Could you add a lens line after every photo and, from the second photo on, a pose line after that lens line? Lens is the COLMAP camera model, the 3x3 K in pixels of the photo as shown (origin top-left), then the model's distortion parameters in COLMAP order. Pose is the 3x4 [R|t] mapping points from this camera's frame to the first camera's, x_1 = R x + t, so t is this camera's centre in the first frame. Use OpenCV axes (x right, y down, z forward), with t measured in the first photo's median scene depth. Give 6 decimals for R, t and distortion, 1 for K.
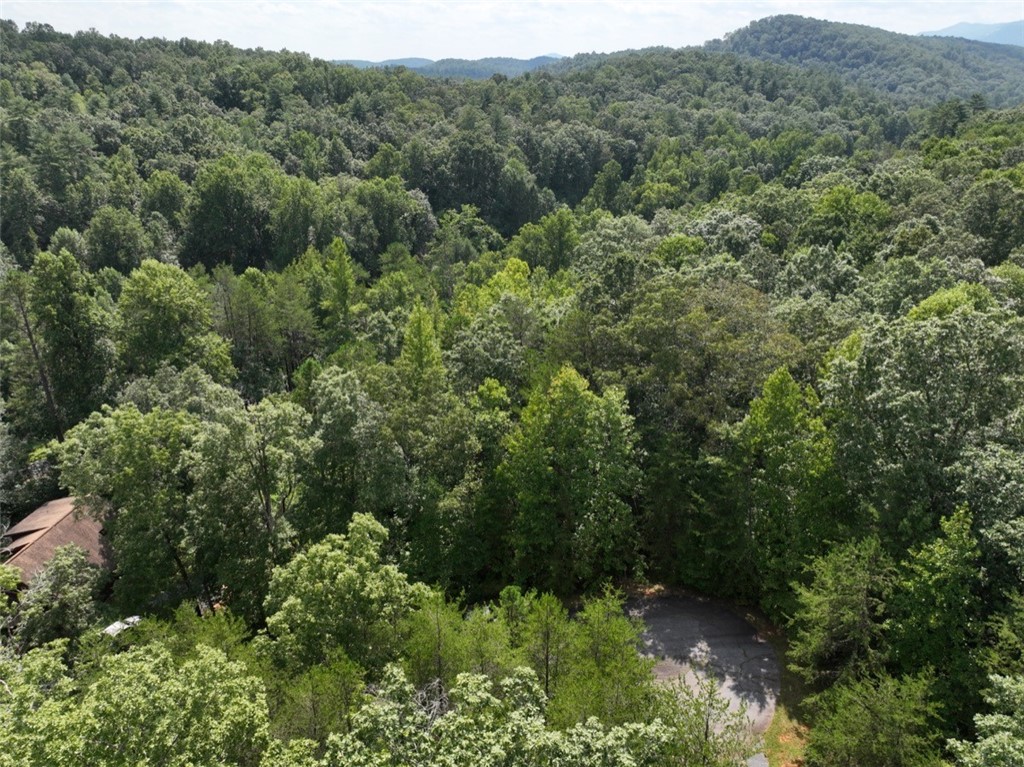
lens RADIAL K [[731.6, 0, 520.5], [0, 731.6, 384.7], [0, 0, 1]] dist [-0.004269, 0.015499]
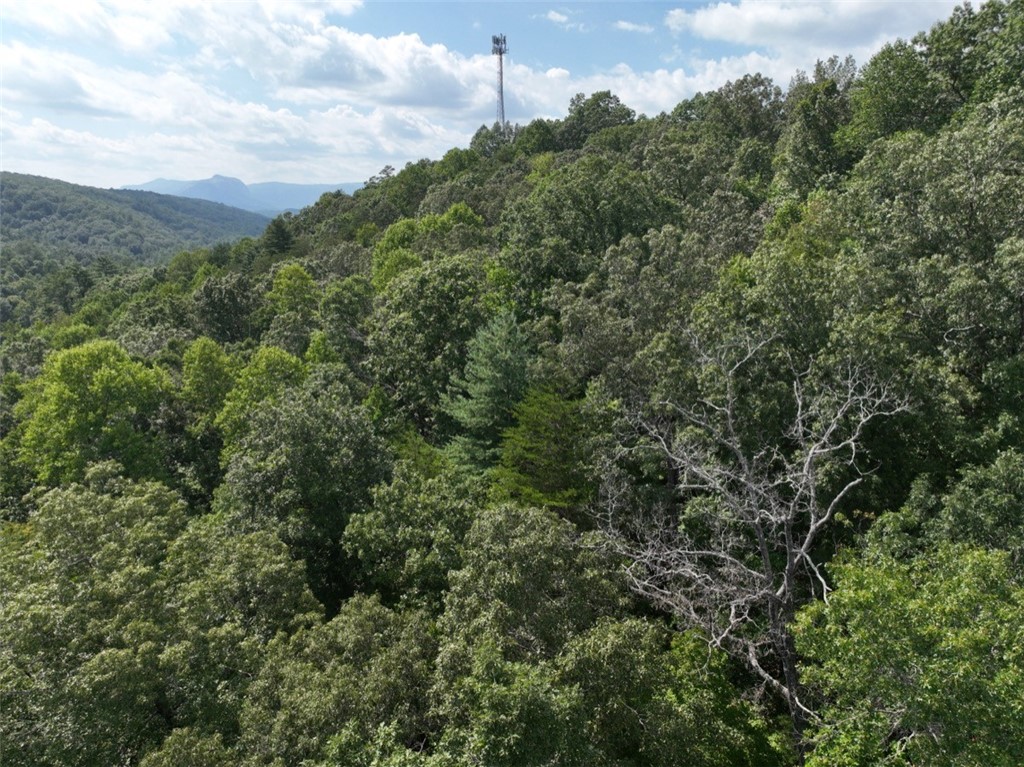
lens RADIAL K [[731.6, 0, 519.3], [0, 731.6, 389.1], [0, 0, 1]] dist [-0.004269, 0.015499]
pose [[0.594037, -0.191946, 0.781202, 0.205064], [0.326409, 0.945093, -0.015991, -0.077681], [-0.735240, 0.264491, 0.624073, 0.154586]]
